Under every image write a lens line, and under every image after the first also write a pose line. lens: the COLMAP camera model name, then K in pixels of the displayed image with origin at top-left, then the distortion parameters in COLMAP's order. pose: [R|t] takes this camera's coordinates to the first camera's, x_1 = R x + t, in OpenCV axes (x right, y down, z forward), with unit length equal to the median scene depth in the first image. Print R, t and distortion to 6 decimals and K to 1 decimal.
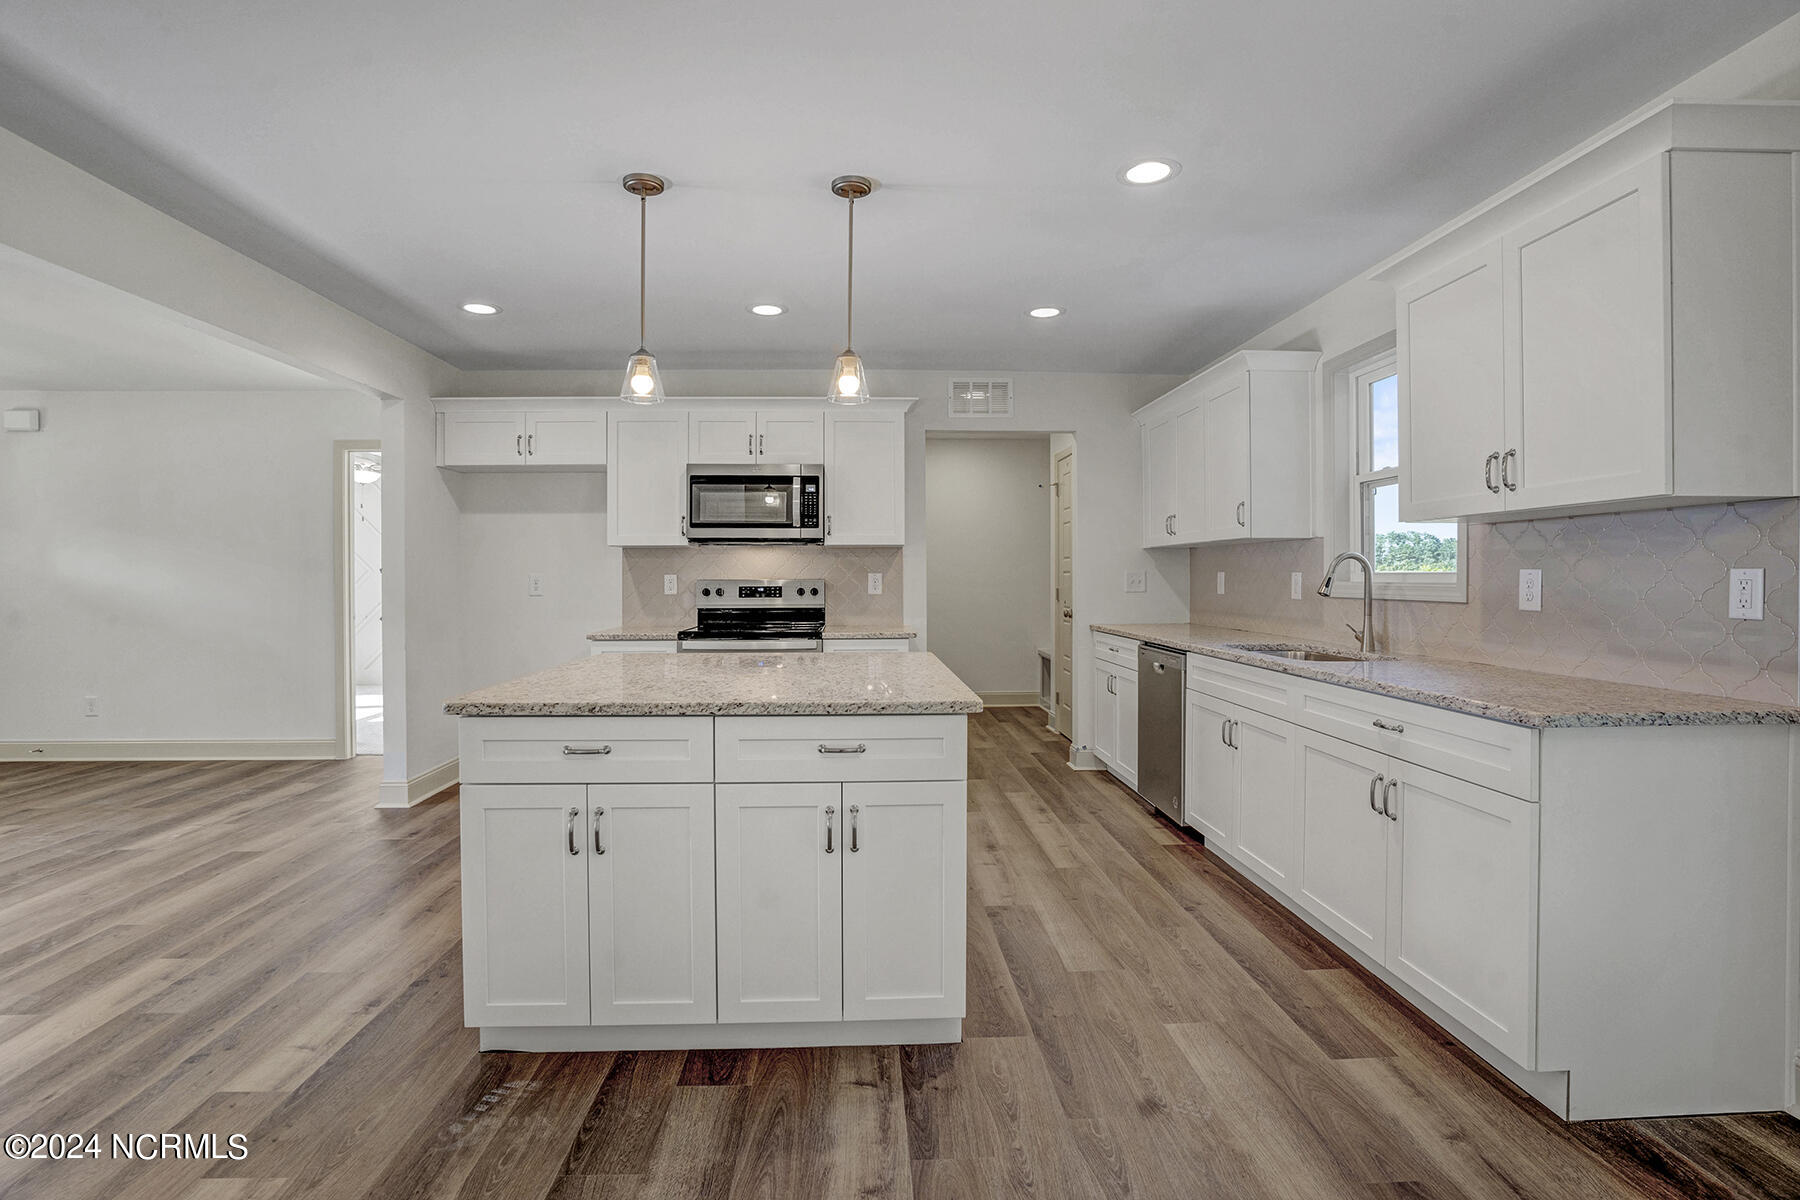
lens RADIAL K [[853.5, 0, 884.0], [0, 853.5, 581.2], [0, 0, 1]] dist [-0.048479, 0.014638]
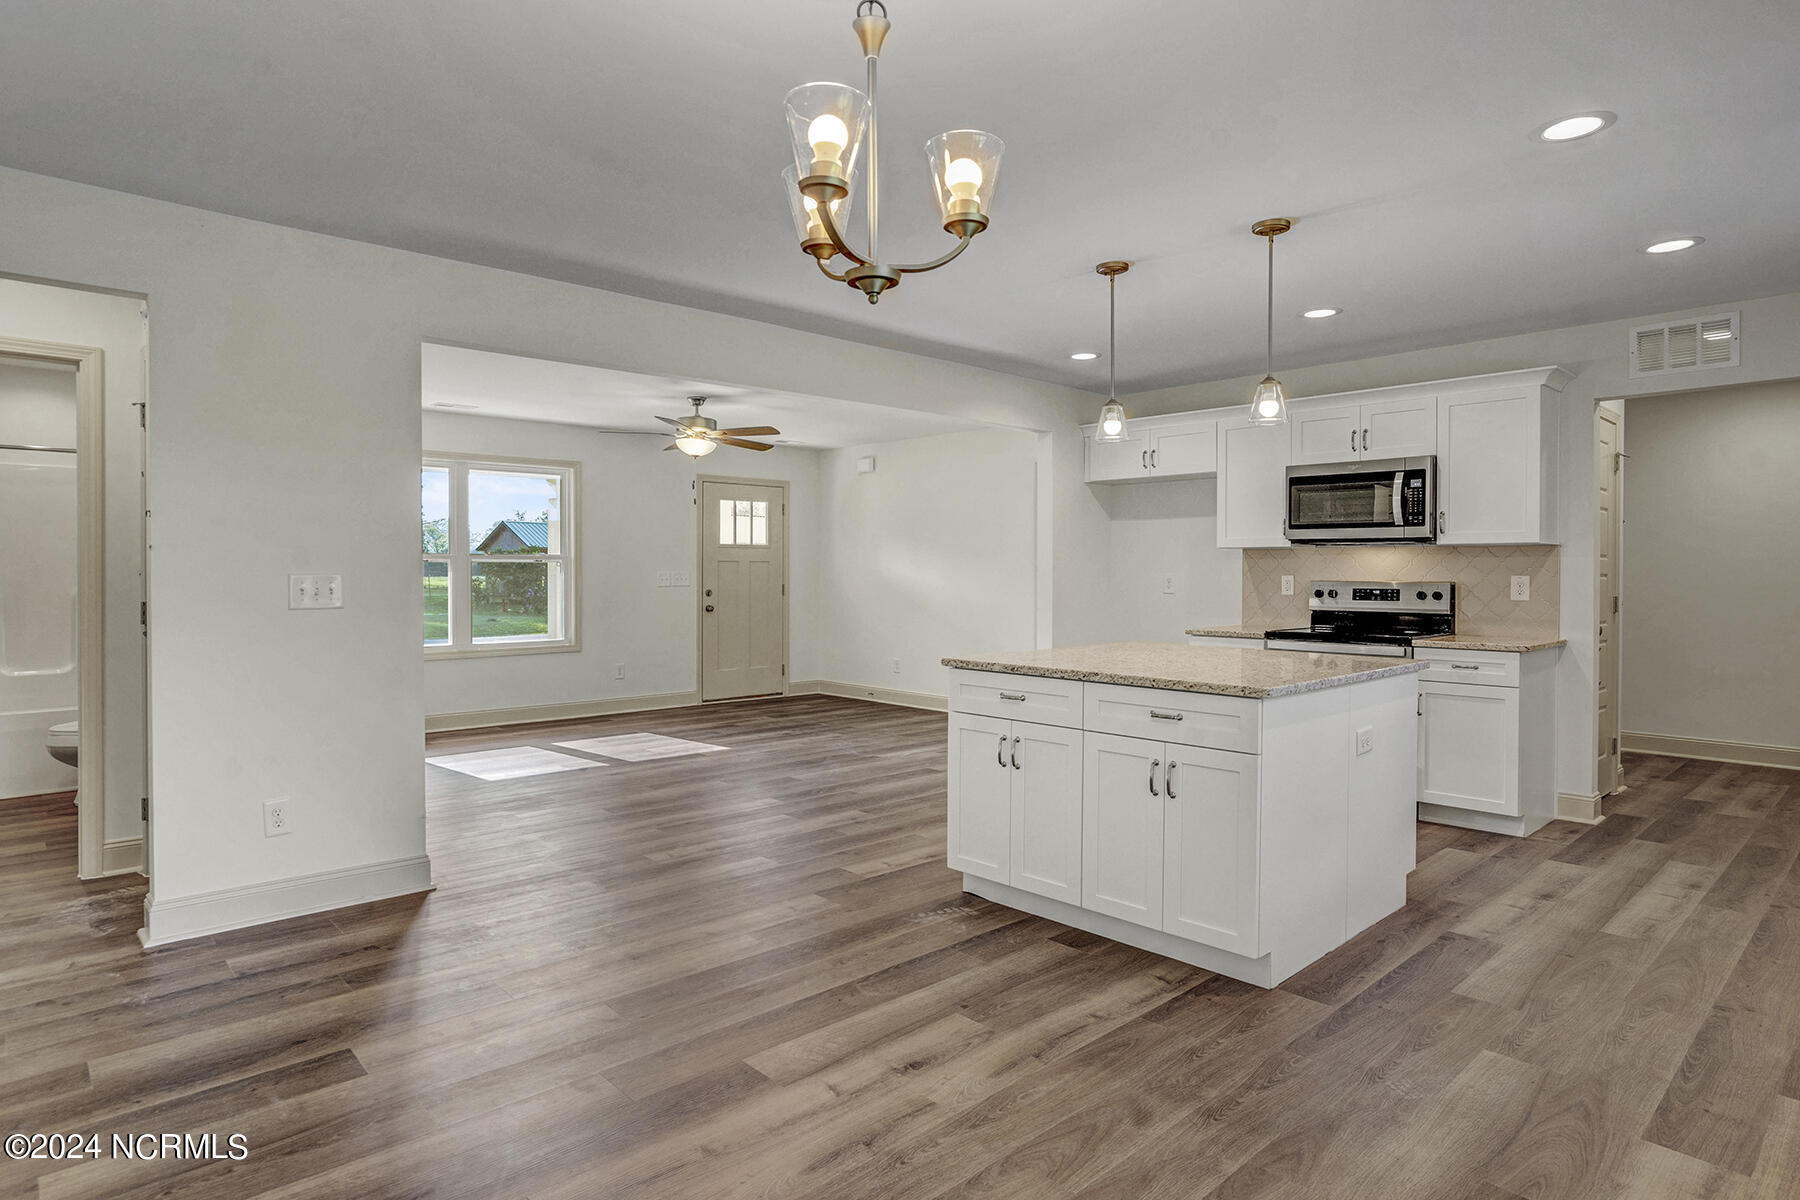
lens RADIAL K [[993.3, 0, 876.0], [0, 993.3, 575.9], [0, 0, 1]] dist [-0.026209, 0.016460]
pose [[0.642116, 0.008499, -0.766560, 0.523146], [-0.009951, 0.999947, 0.002752, -0.008625], [0.766543, 0.005861, 0.642166, -0.186840]]
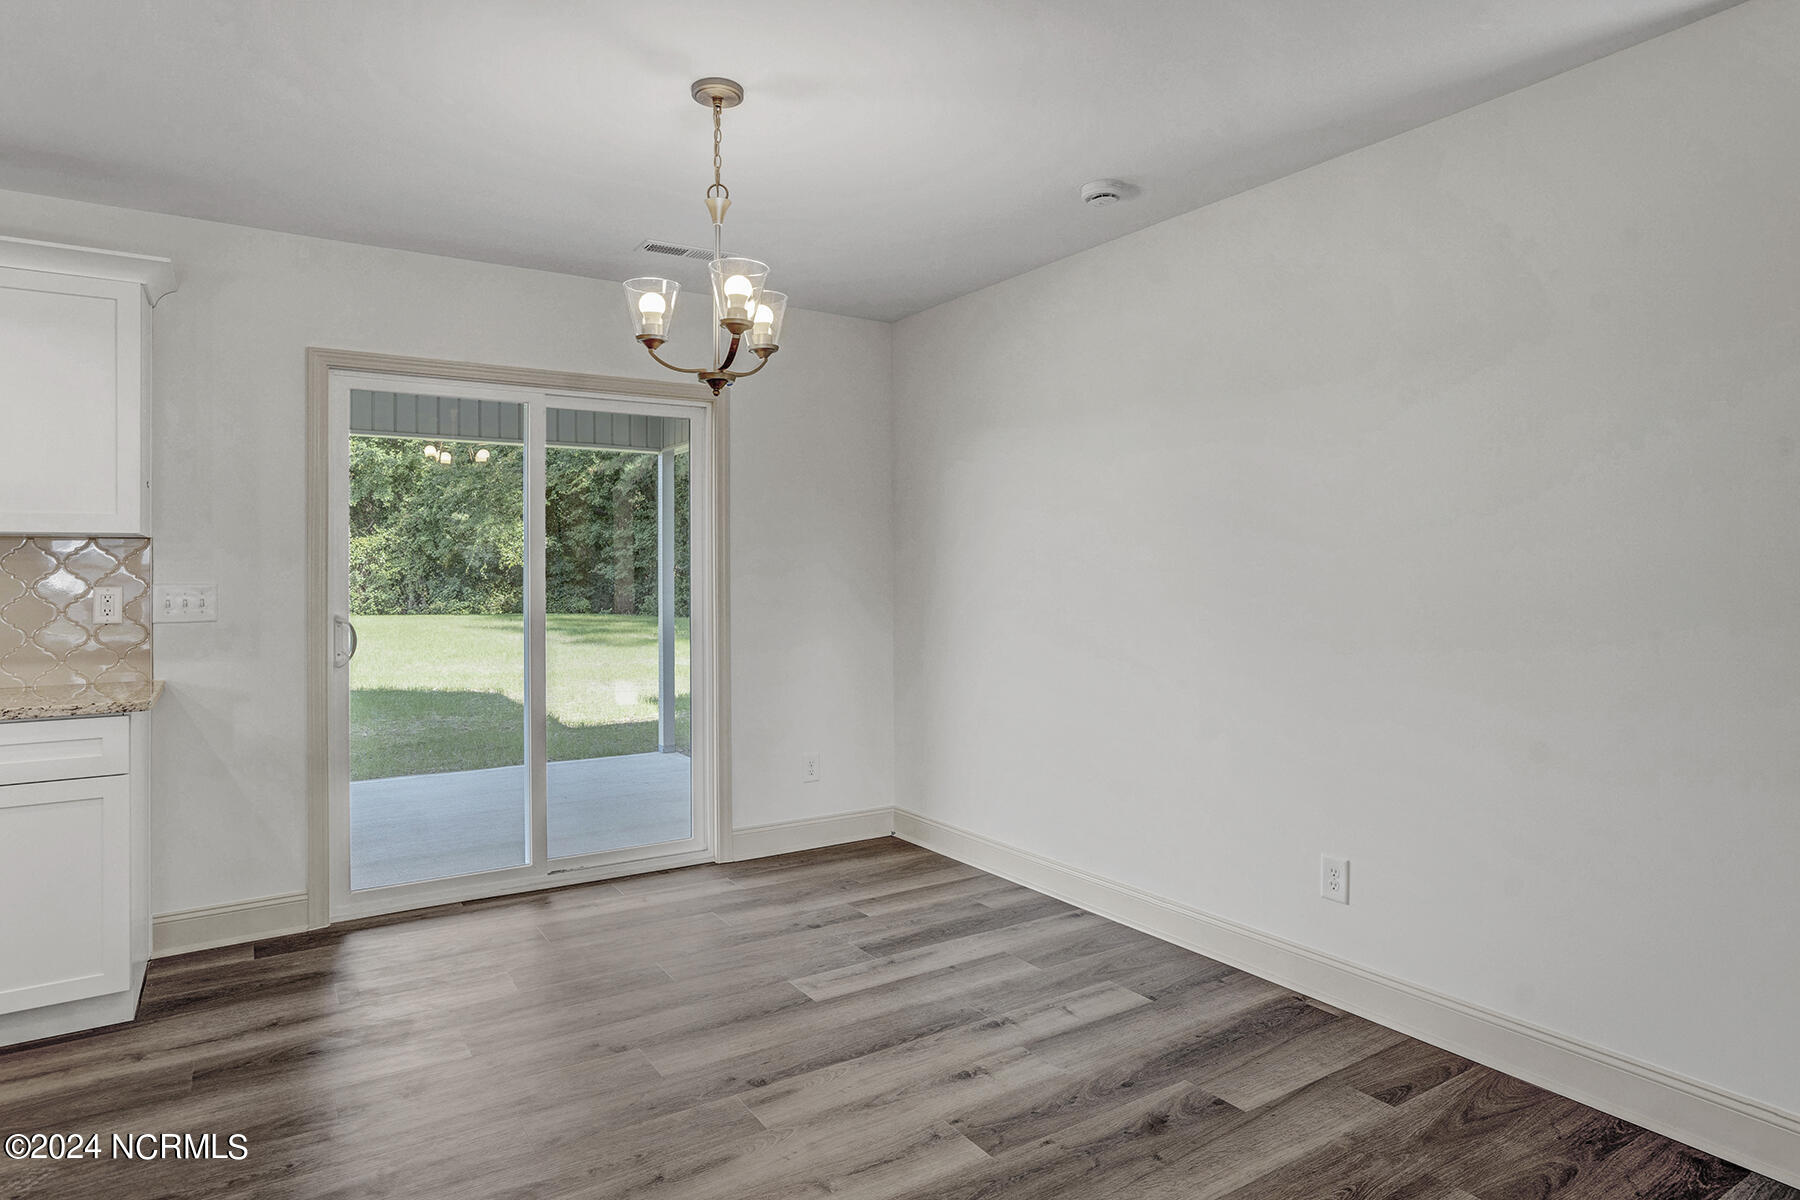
lens RADIAL K [[993.3, 0, 910.1], [0, 993.3, 578.3], [0, 0, 1]] dist [-0.026209, 0.016460]
pose [[-0.515724, 0.000486, 0.856755, -0.621171], [0.008060, 0.999958, 0.004284, -0.014866], [-0.856717, 0.009115, -0.515706, 0.425082]]
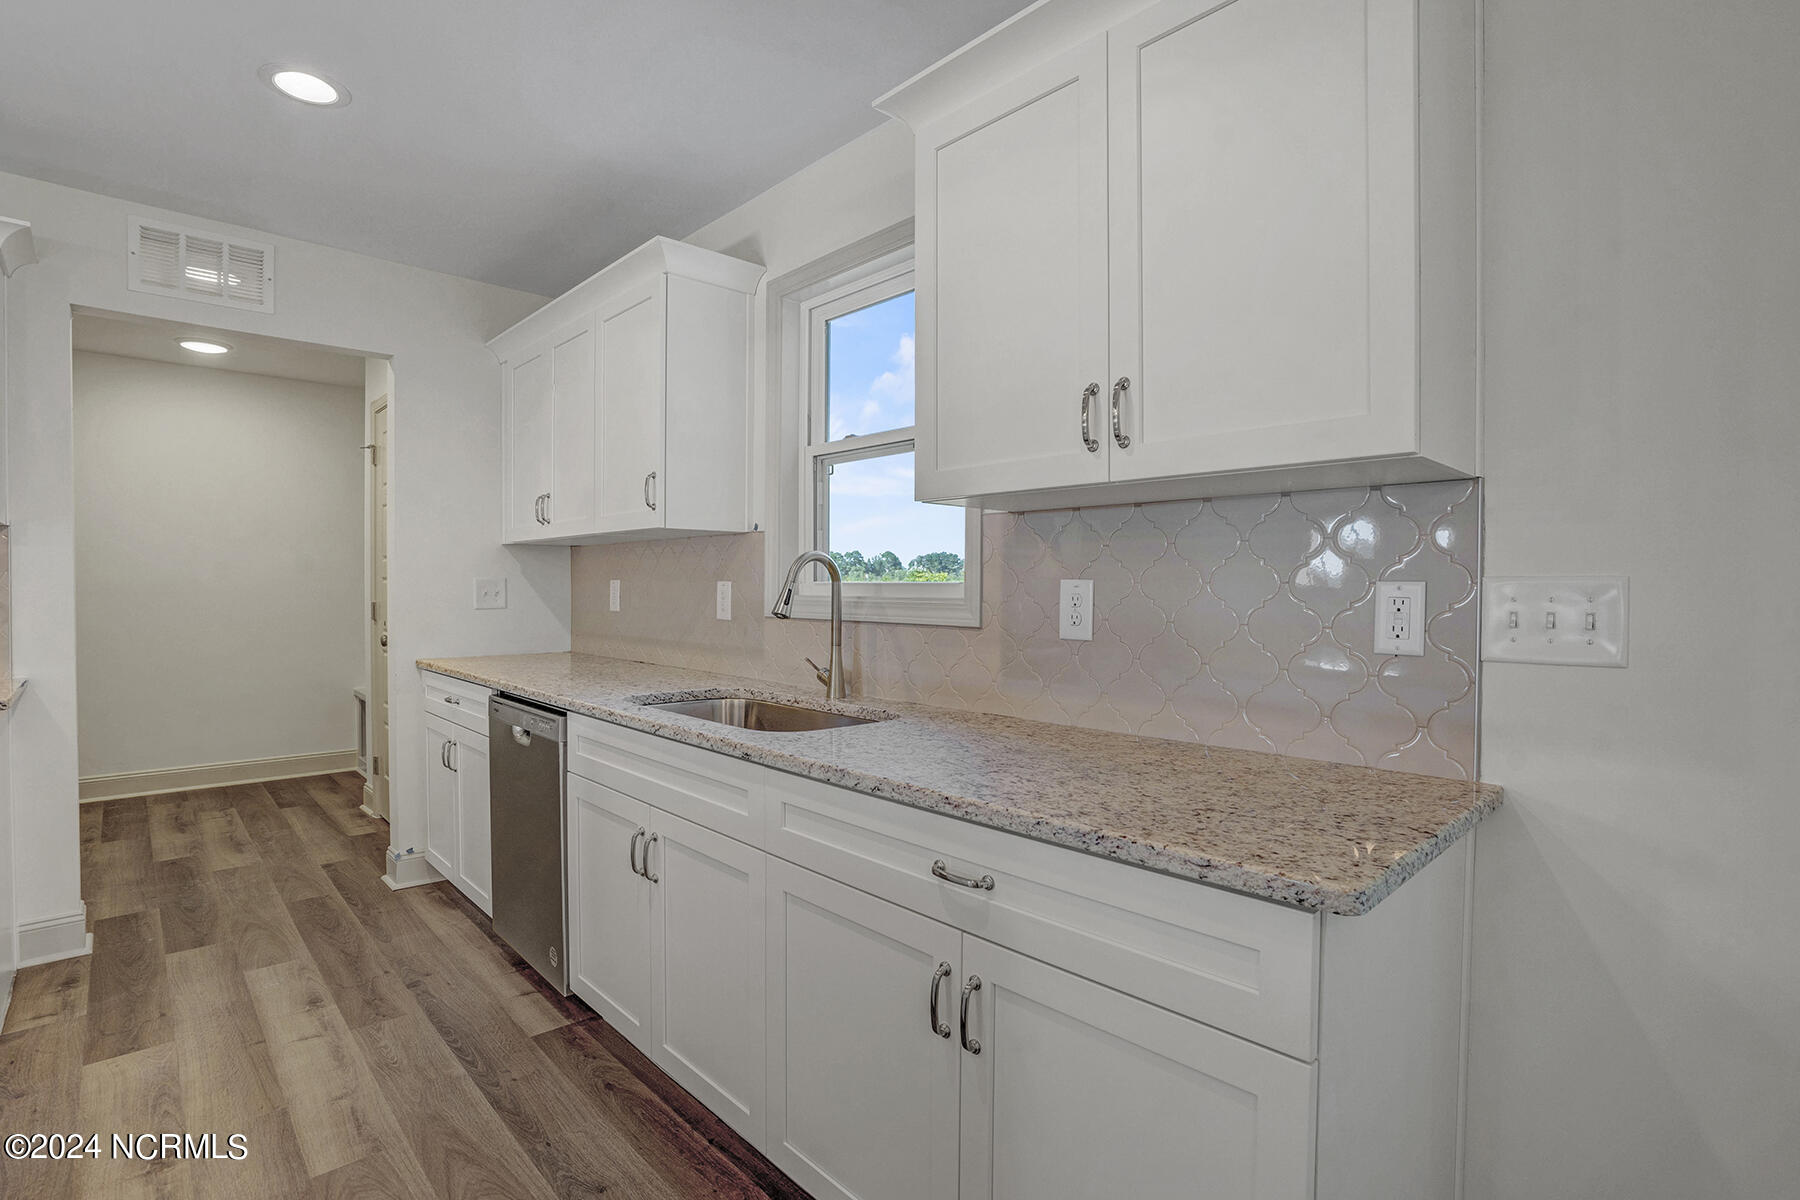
lens RADIAL K [[853.5, 0, 903.3], [0, 853.5, 602.4], [0, 0, 1]] dist [-0.048479, 0.014638]
pose [[0.751815, -0.007091, 0.659336, 0.160921], [-0.002448, 0.999905, 0.013545, -0.003569], [-0.659369, -0.011798, 0.751727, 0.449453]]
